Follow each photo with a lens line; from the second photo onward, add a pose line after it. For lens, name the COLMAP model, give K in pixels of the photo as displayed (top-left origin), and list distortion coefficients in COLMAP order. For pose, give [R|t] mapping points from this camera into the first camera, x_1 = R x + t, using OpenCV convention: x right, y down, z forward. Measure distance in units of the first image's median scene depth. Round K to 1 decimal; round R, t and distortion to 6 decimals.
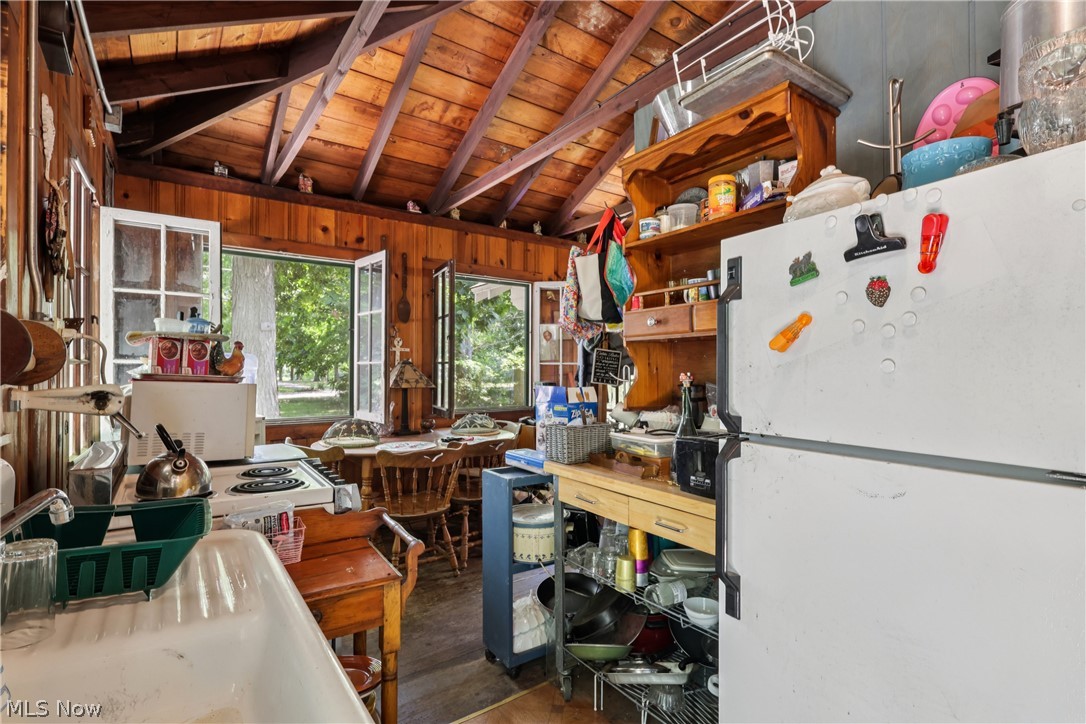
lens RADIAL K [[515.4, 0, 542.2], [0, 515.4, 374.9], [0, 0, 1]] dist [-0.001211, 0.000067]
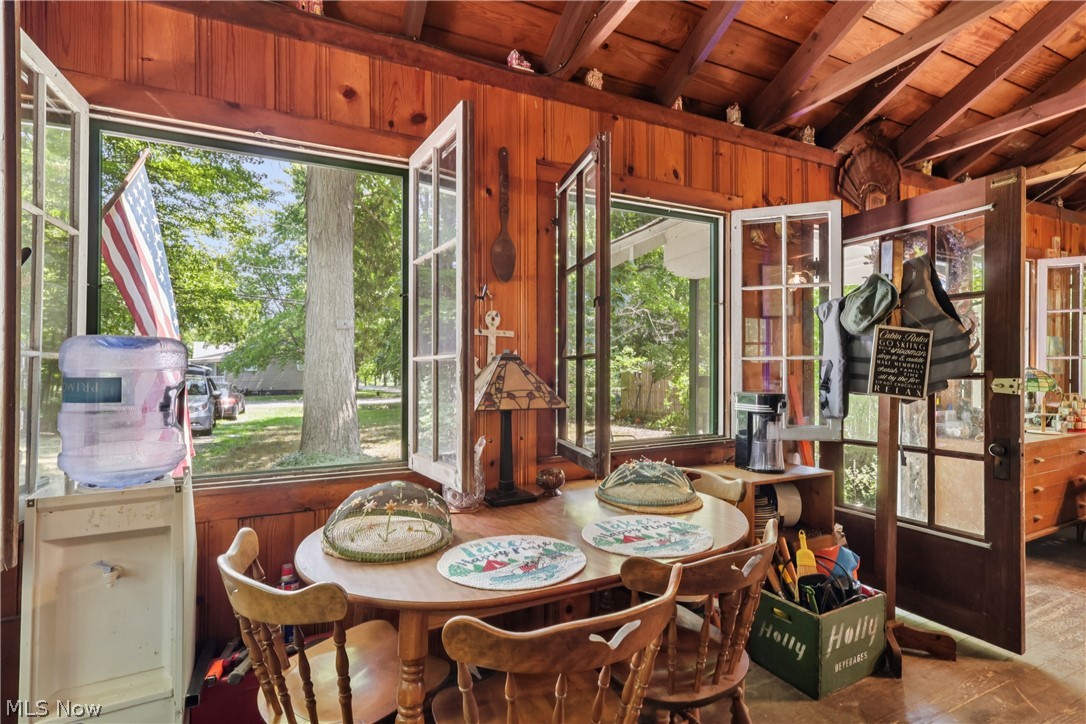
lens RADIAL K [[515.4, 0, 542.2], [0, 515.4, 374.9], [0, 0, 1]] dist [-0.001211, 0.000067]
pose [[0.983395, -0.009163, -0.181248, -0.135088], [0.007828, 0.999937, -0.008077, -0.002491], [0.181310, 0.006524, 0.983404, 0.492474]]
